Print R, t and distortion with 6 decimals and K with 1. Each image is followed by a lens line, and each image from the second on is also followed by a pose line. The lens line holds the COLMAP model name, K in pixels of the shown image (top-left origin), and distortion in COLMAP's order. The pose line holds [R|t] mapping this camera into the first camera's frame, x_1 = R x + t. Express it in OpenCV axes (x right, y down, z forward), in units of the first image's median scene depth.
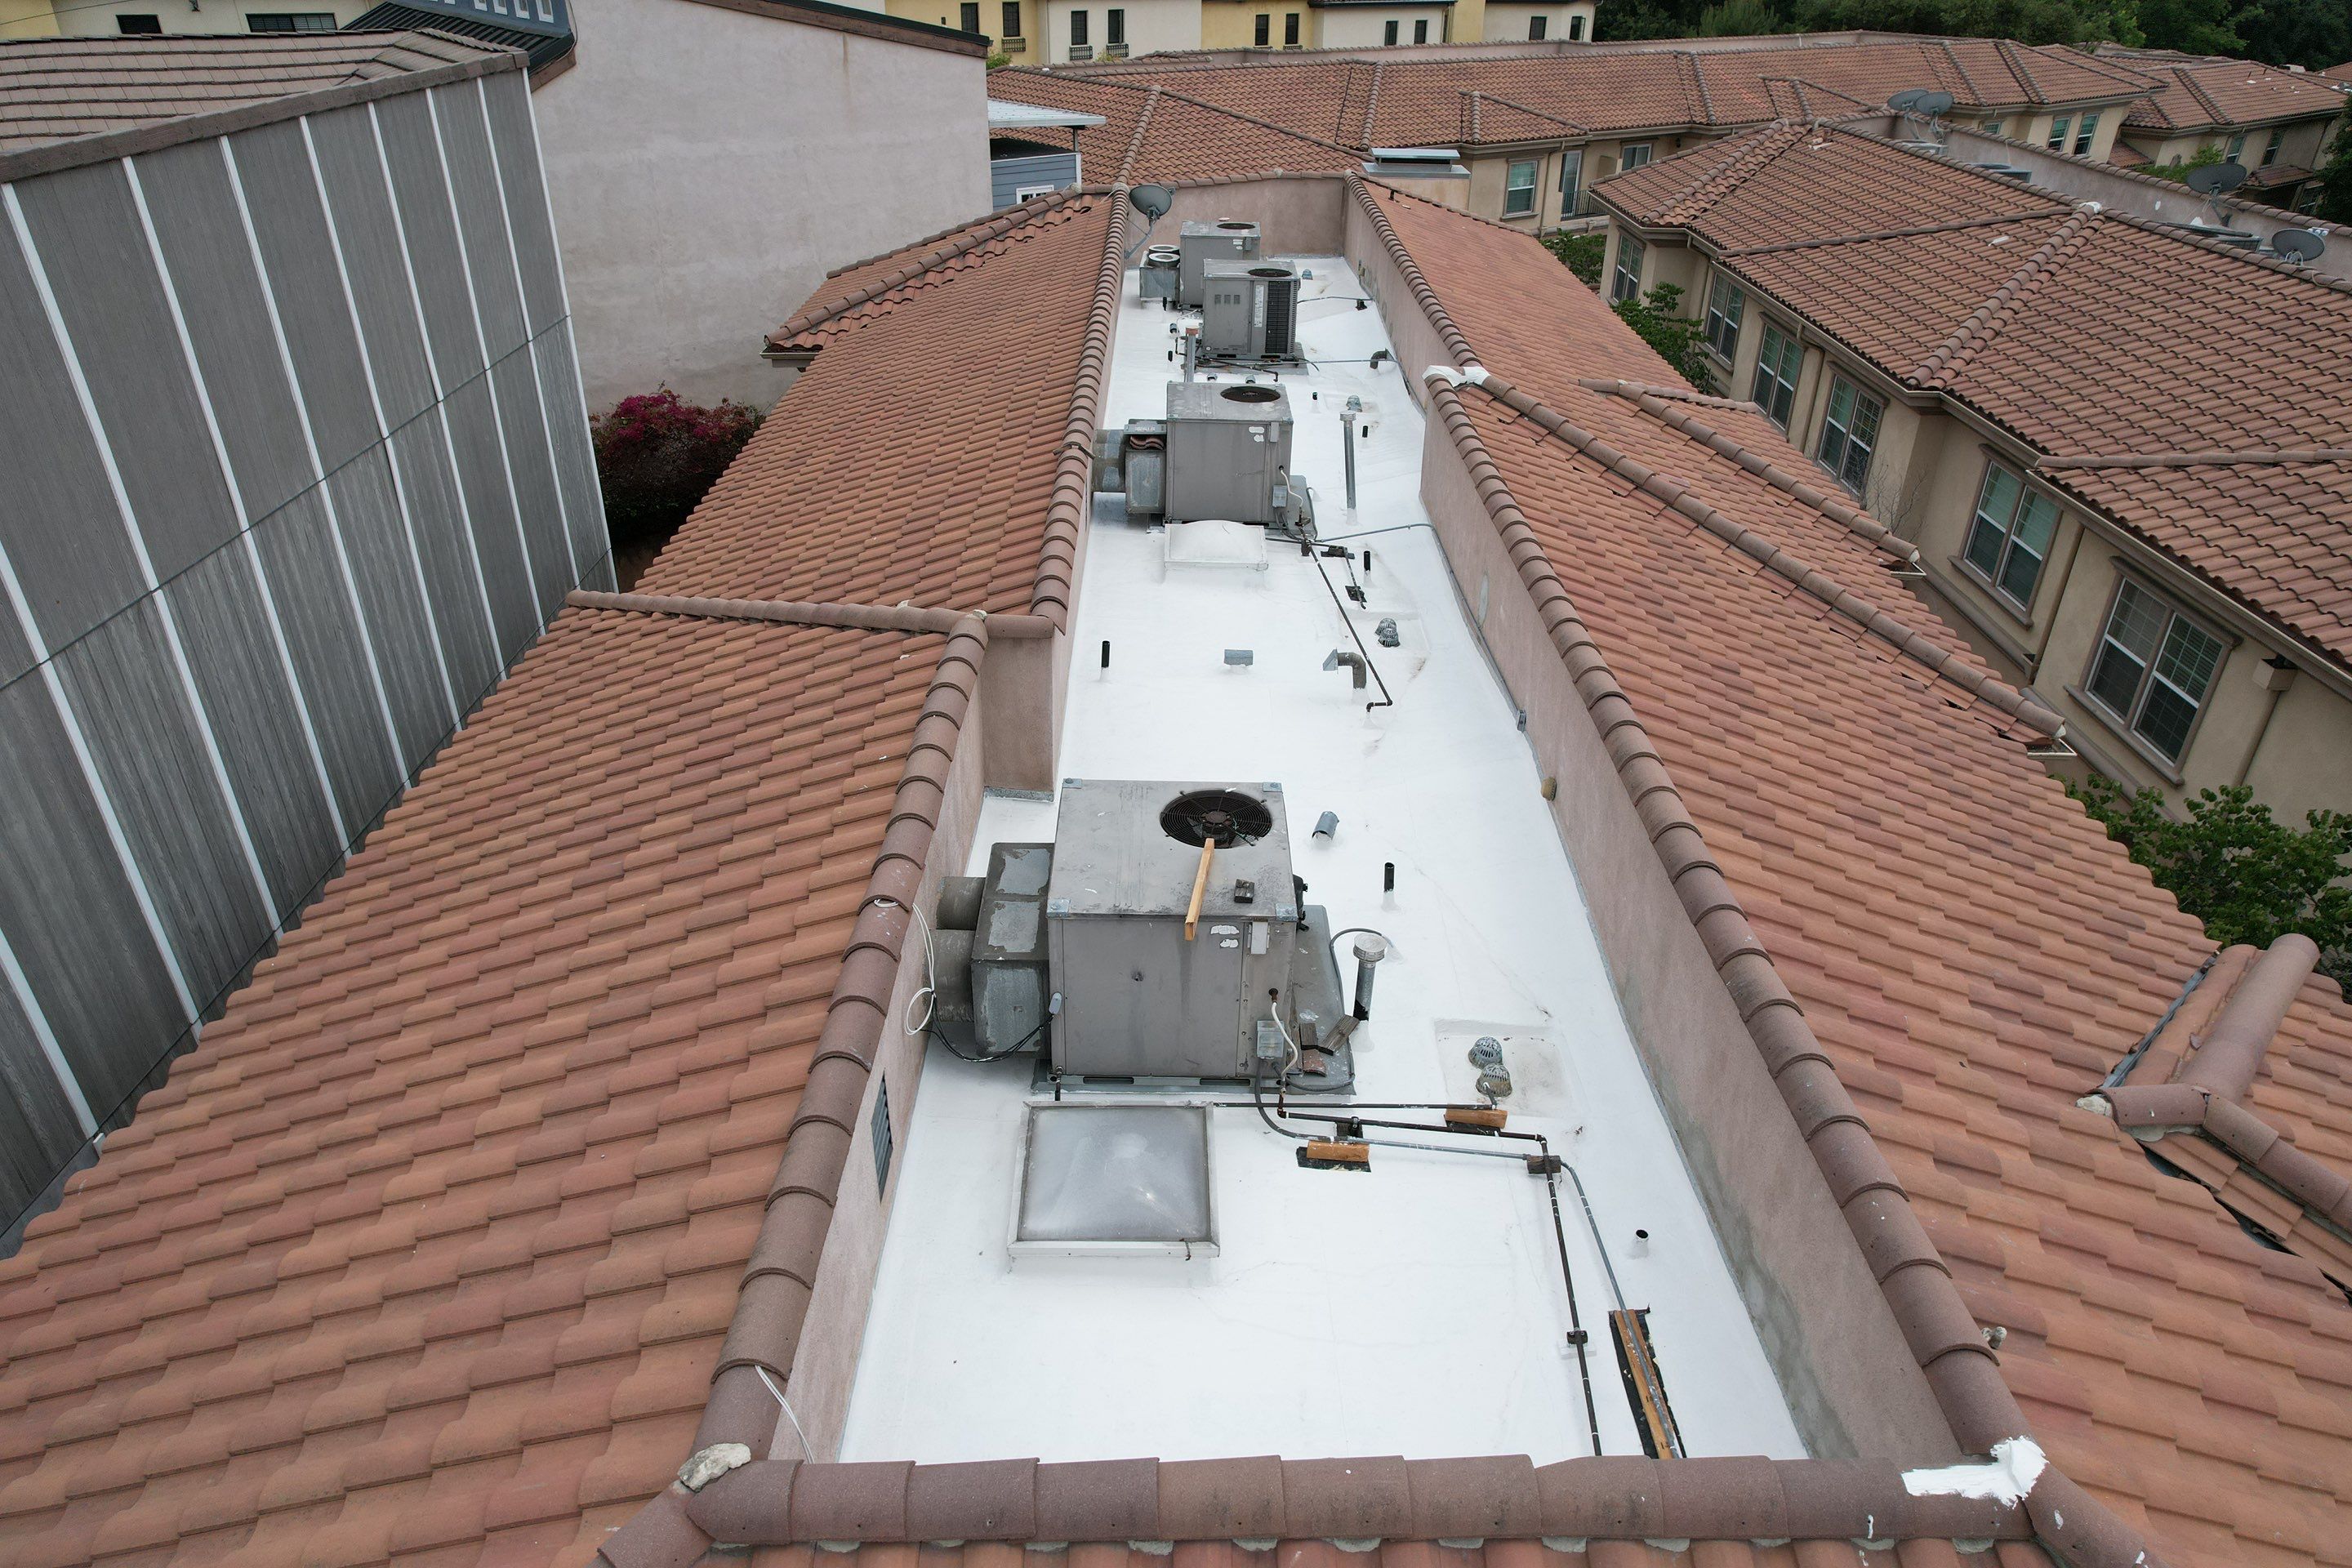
lens RADIAL K [[1502.8, 0, 1181.9], [0, 1502.8, 781.1], [0, 0, 1]] dist [-0.072867, 0.064334]
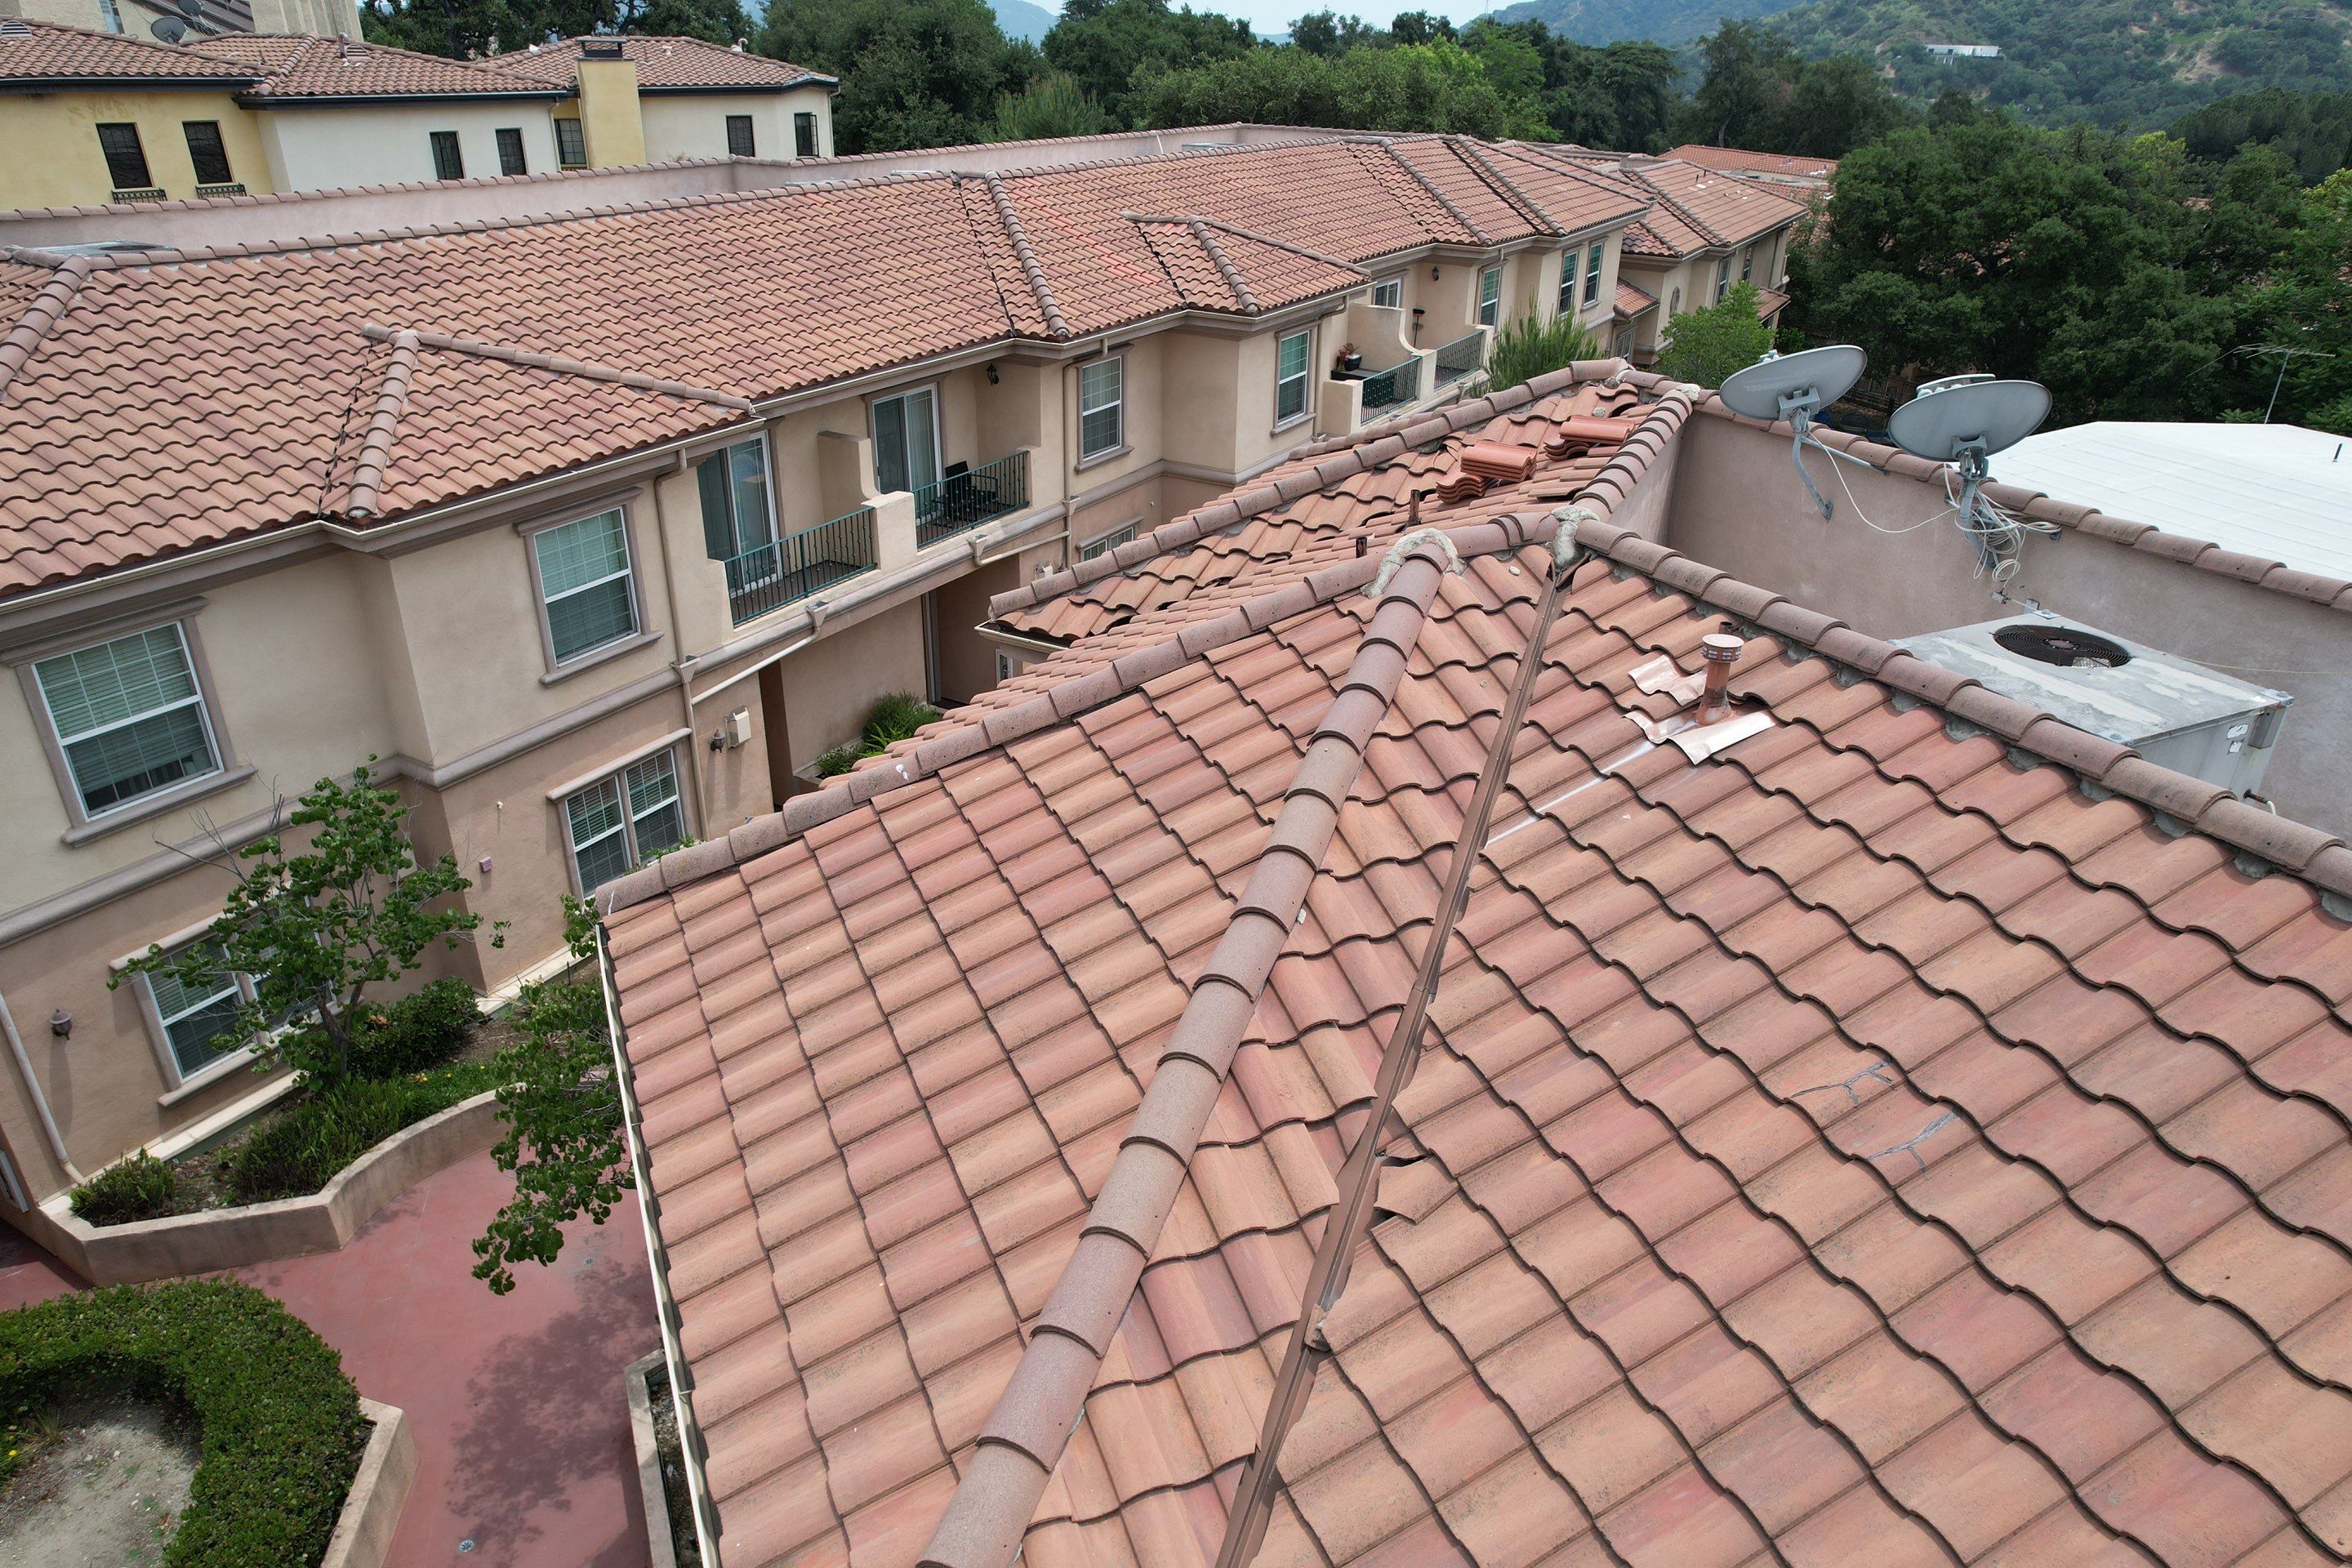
lens RADIAL K [[1502.8, 0, 1181.9], [0, 1502.8, 781.1], [0, 0, 1]] dist [-0.072867, 0.064334]
pose [[0.915155, -0.175344, 0.362968, 0.460100], [0.195503, 0.980514, -0.019253, -0.663740], [-0.352519, 0.088580, 0.931603, 1.292548]]
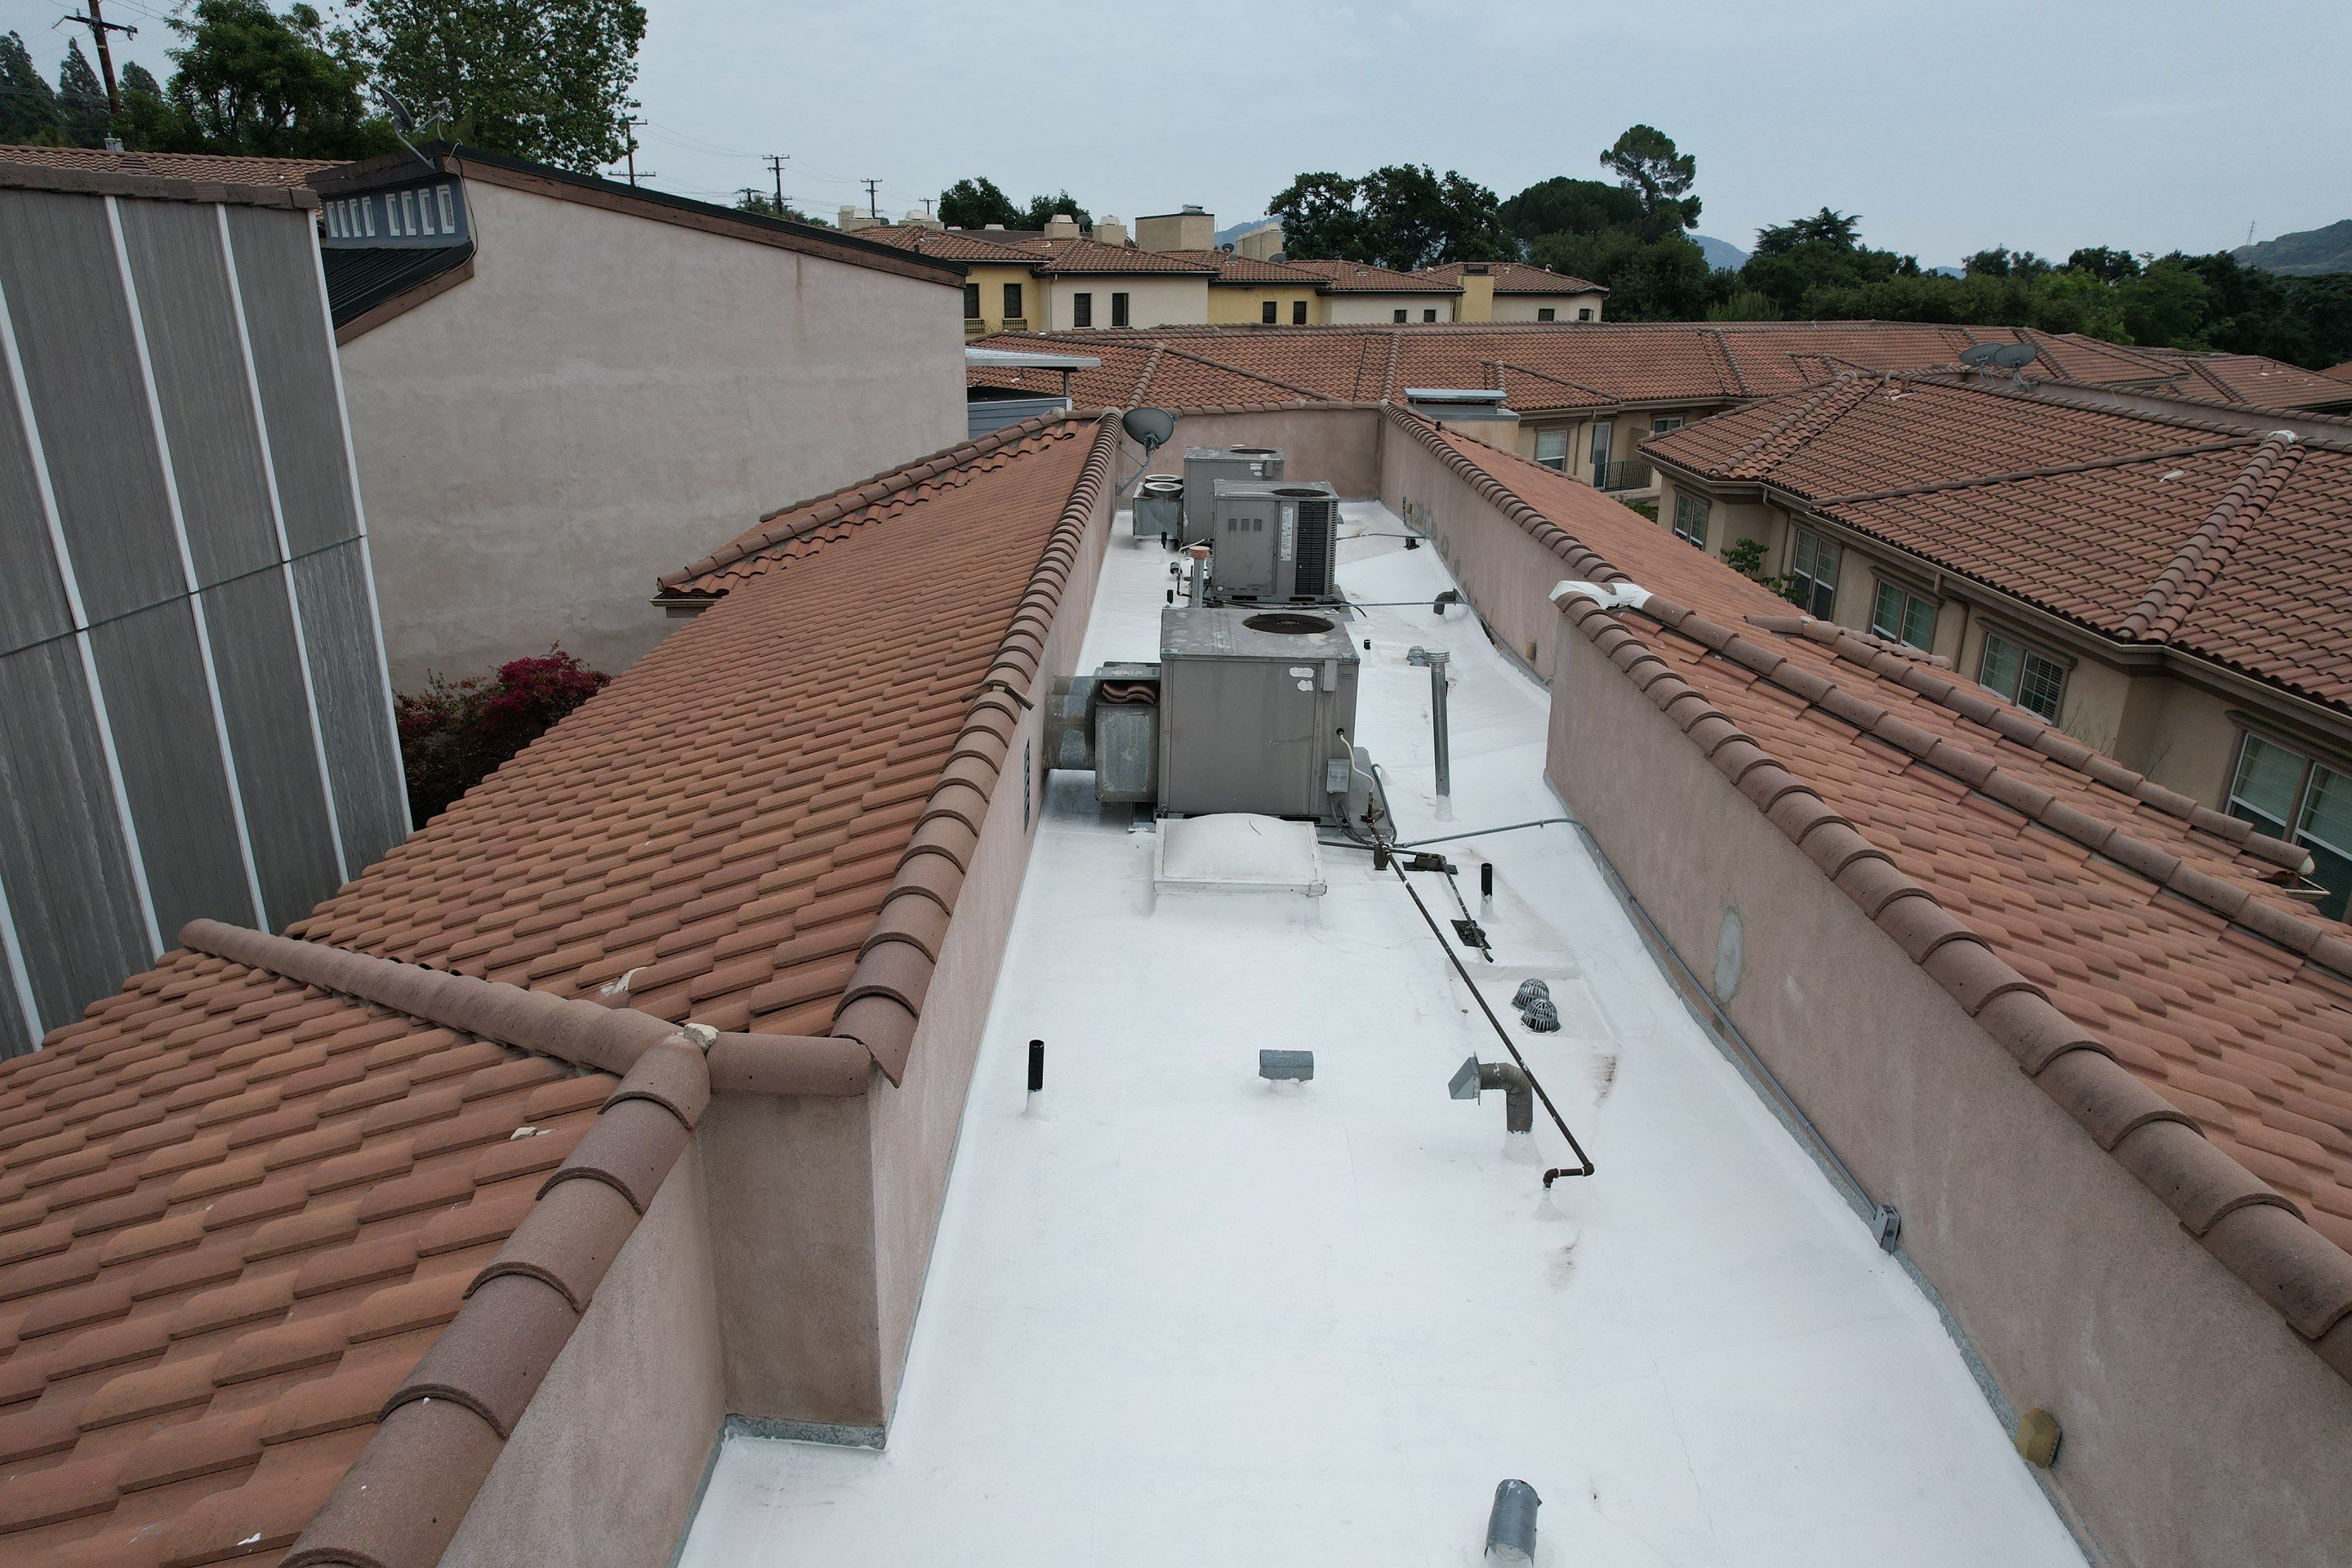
lens RADIAL K [[1510.8, 0, 1183.3], [0, 1510.8, 784.0], [0, 0, 1]] dist [-0.094850, 0.092256]
pose [[0.999994, 0.002229, -0.002479, 0.000949], [-0.002657, 0.981993, -0.188897, -0.042630], [0.002013, 0.188903, 0.981994, 0.241242]]
